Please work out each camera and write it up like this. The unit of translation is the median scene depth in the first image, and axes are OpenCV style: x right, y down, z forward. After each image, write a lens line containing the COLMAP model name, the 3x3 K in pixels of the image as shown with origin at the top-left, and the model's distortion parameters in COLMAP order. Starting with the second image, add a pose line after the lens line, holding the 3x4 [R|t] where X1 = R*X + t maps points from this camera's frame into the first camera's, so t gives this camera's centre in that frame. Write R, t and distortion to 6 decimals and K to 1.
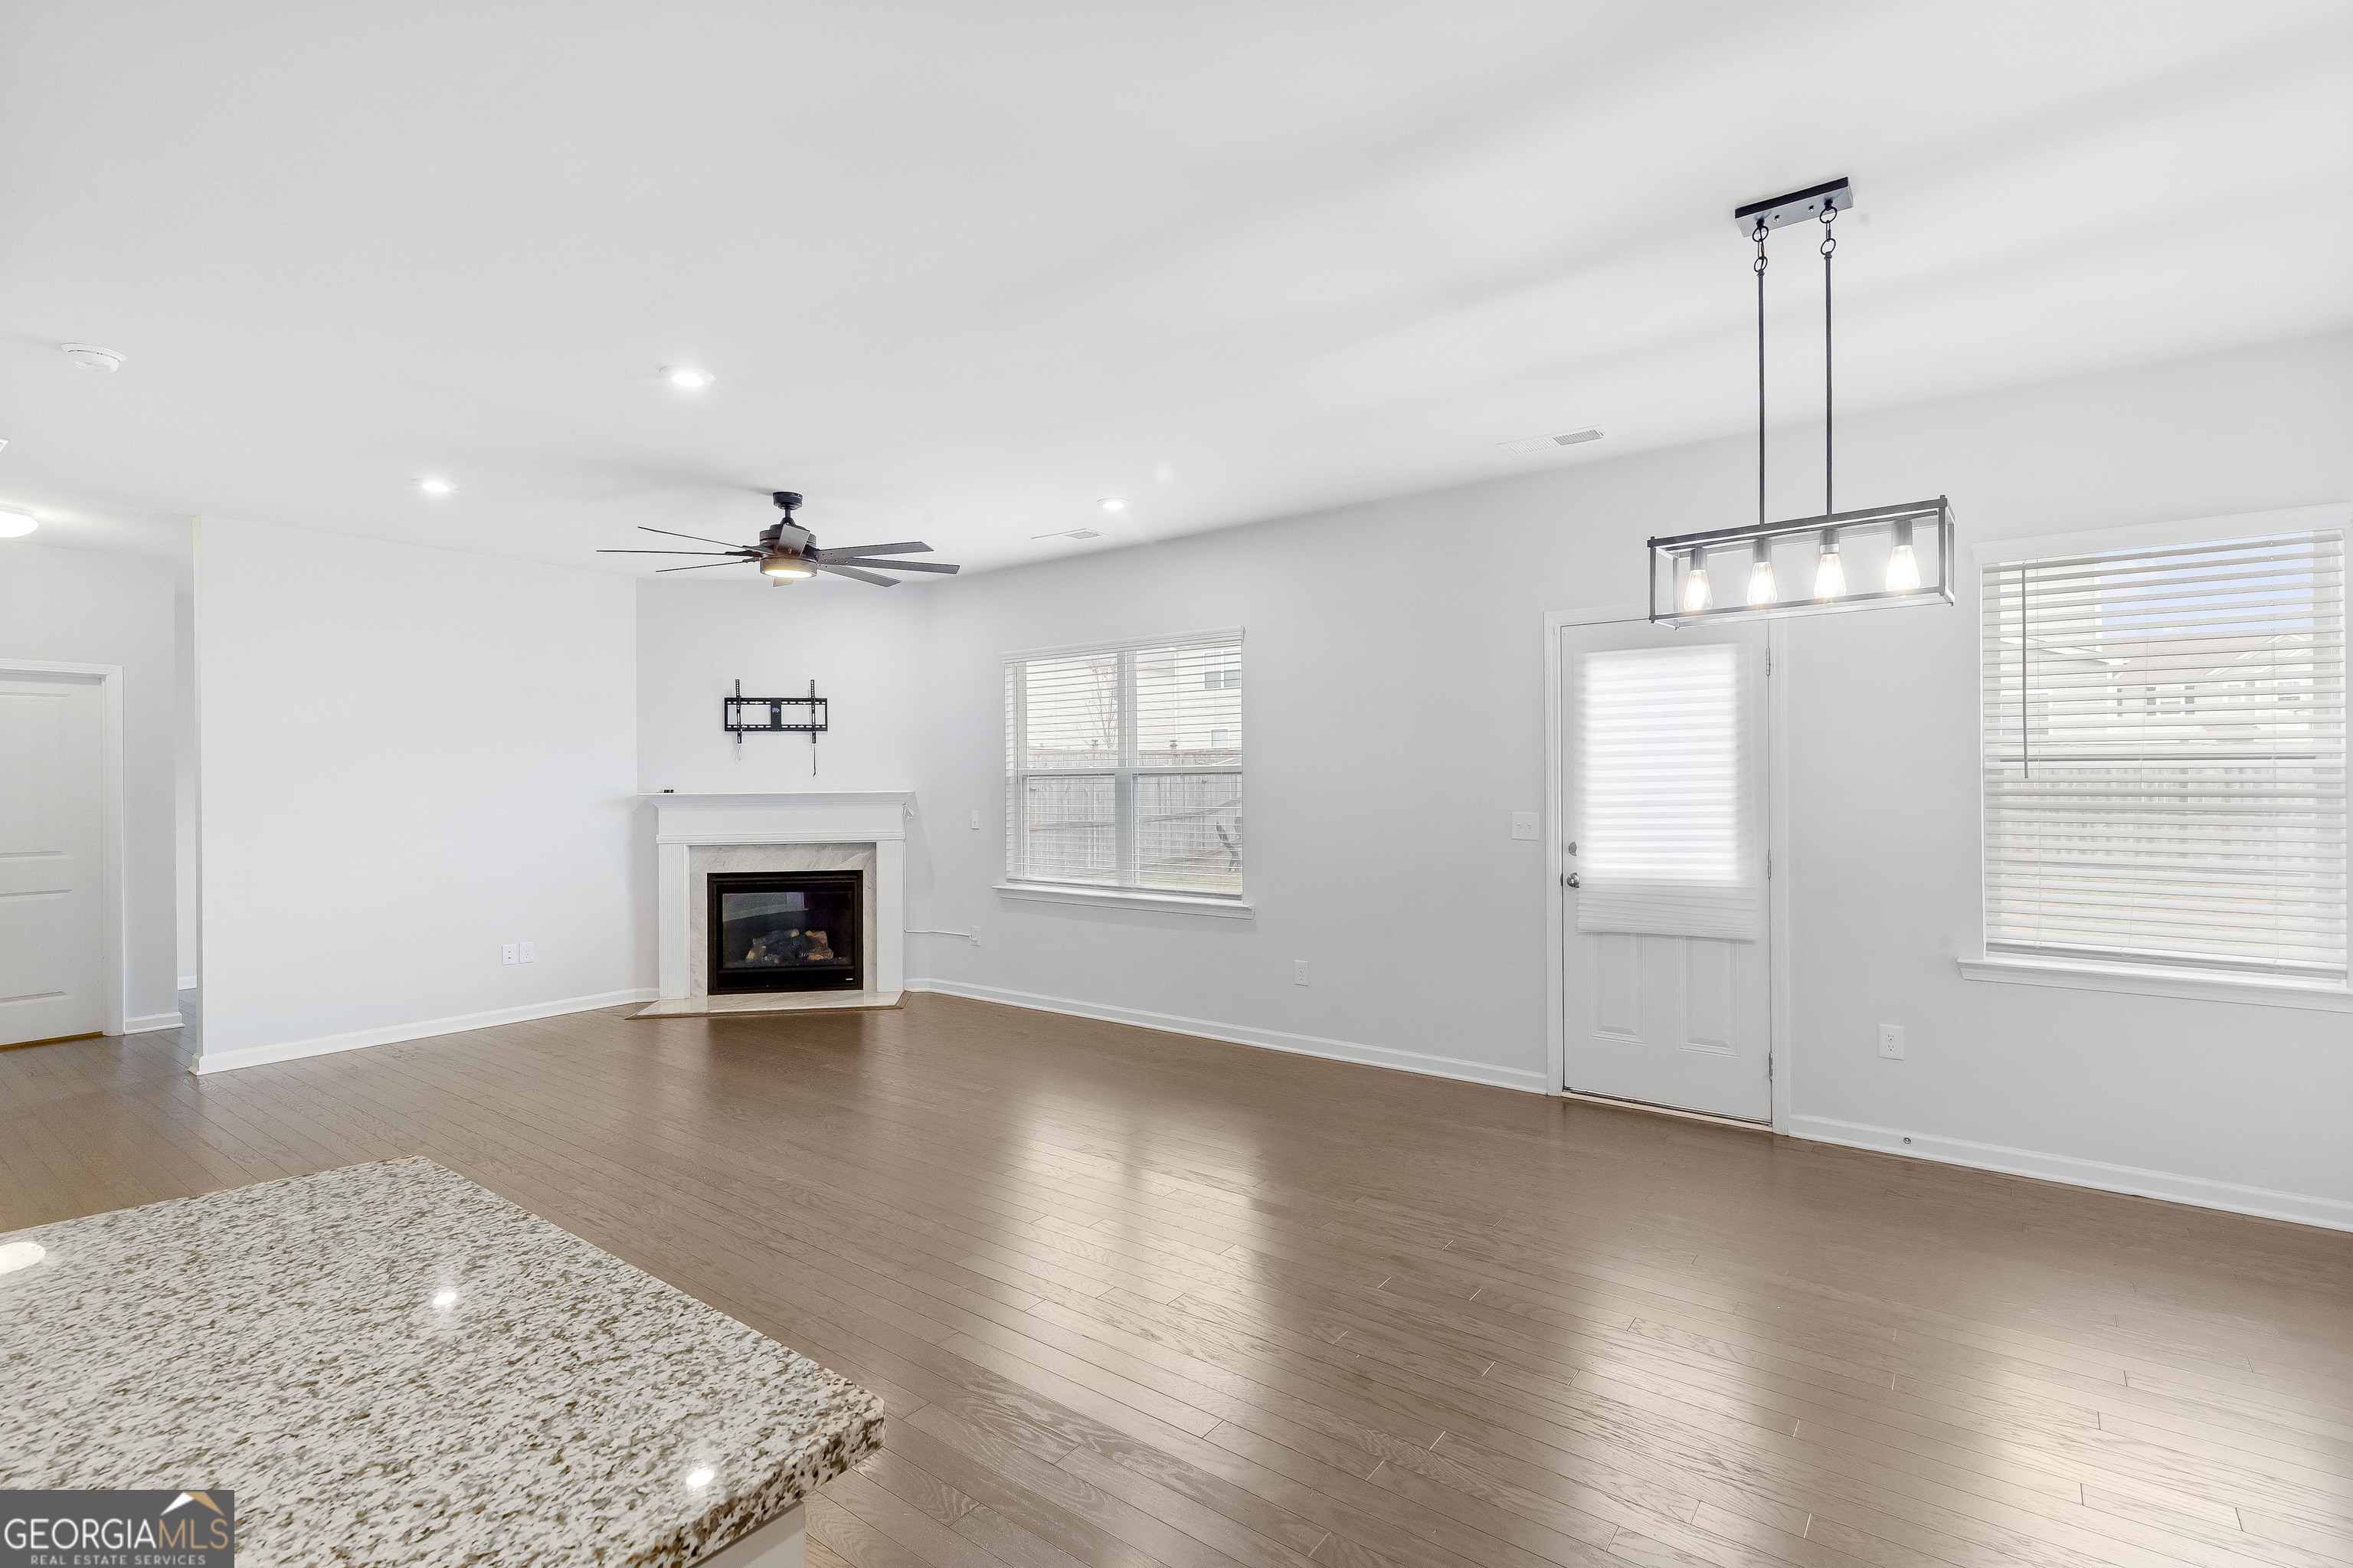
lens RADIAL K [[1103.0, 0, 1187.2], [0, 1103.0, 775.4], [0, 0, 1]] dist [0.009304, -0.001828]
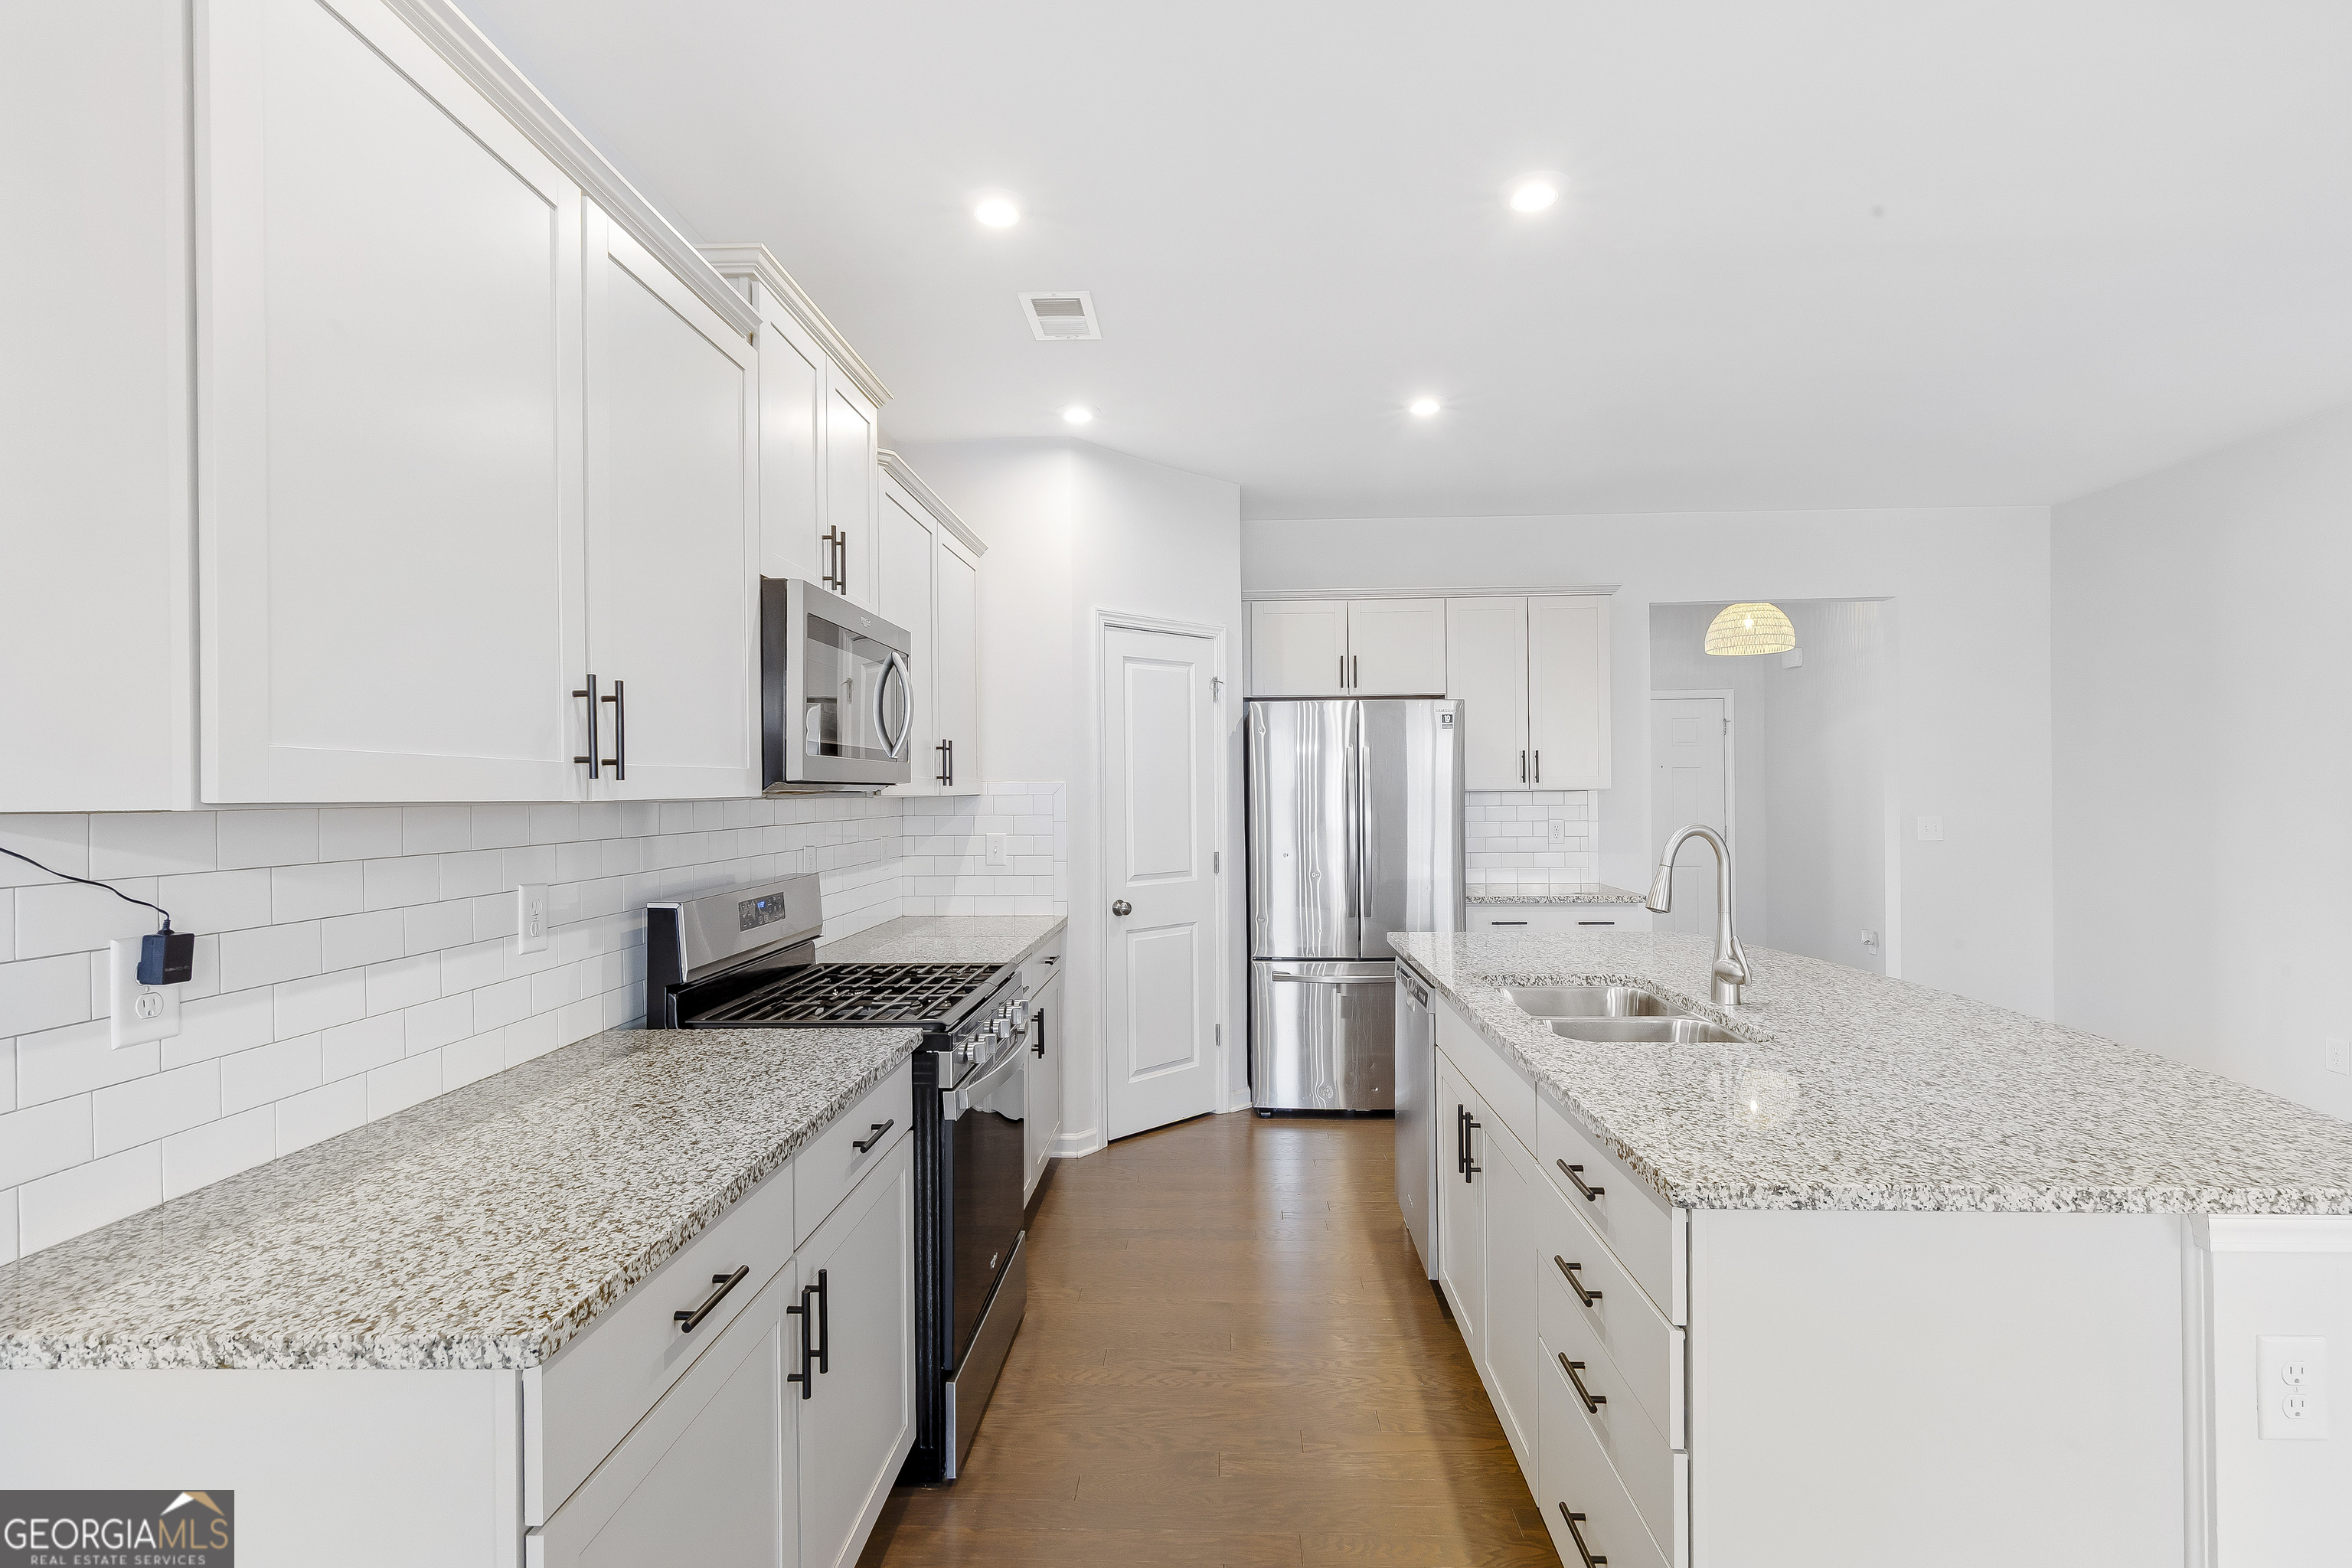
lens RADIAL K [[1102.5, 0, 1190.5], [0, 1102.5, 787.7], [0, 0, 1]] dist [0.009304, -0.001828]
pose [[-0.822010, 0.013970, -0.569302, 0.195454], [0.016684, 0.999861, 0.000446, -0.000222], [0.569229, -0.009131, -0.822128, 0.317206]]
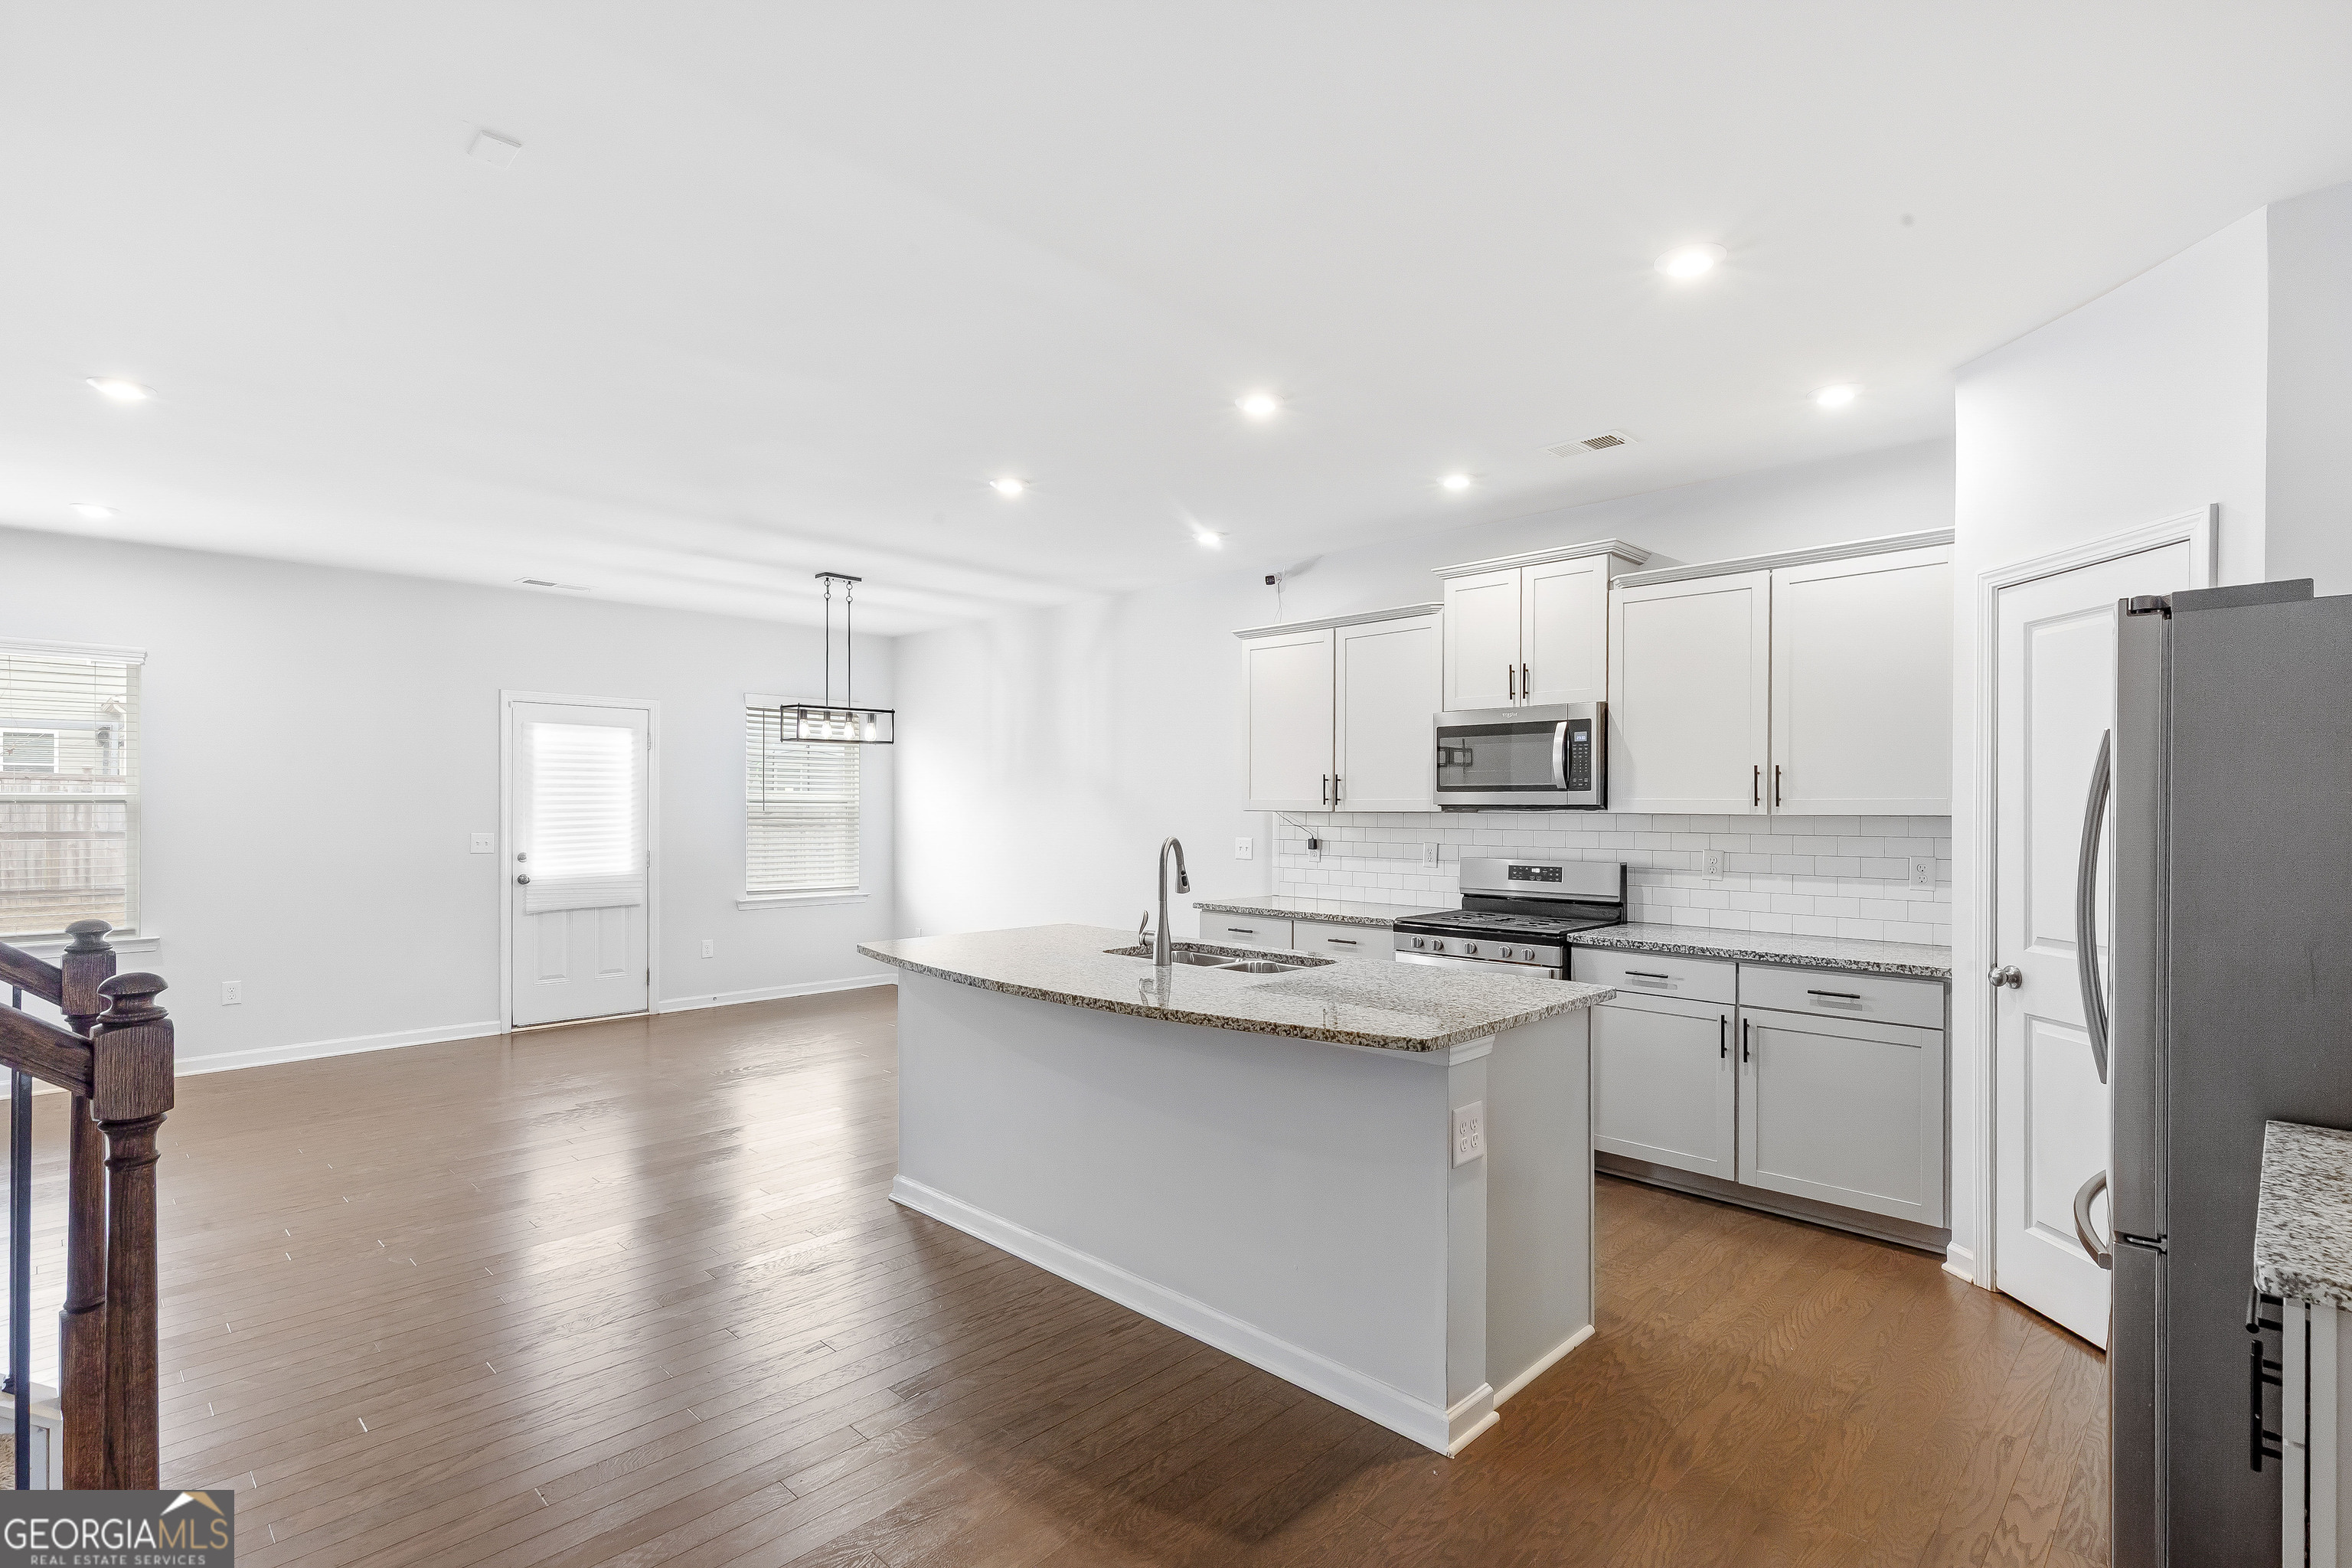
lens RADIAL K [[1102.5, 0, 1193.1], [0, 1102.5, 791.2], [0, 0, 1]] dist [0.009304, -0.001828]
pose [[0.113168, 0.020481, 0.993365, -0.923059], [-0.005332, 0.999786, -0.020006, 0.003525], [-0.993562, -0.003032, 0.113253, -0.032630]]
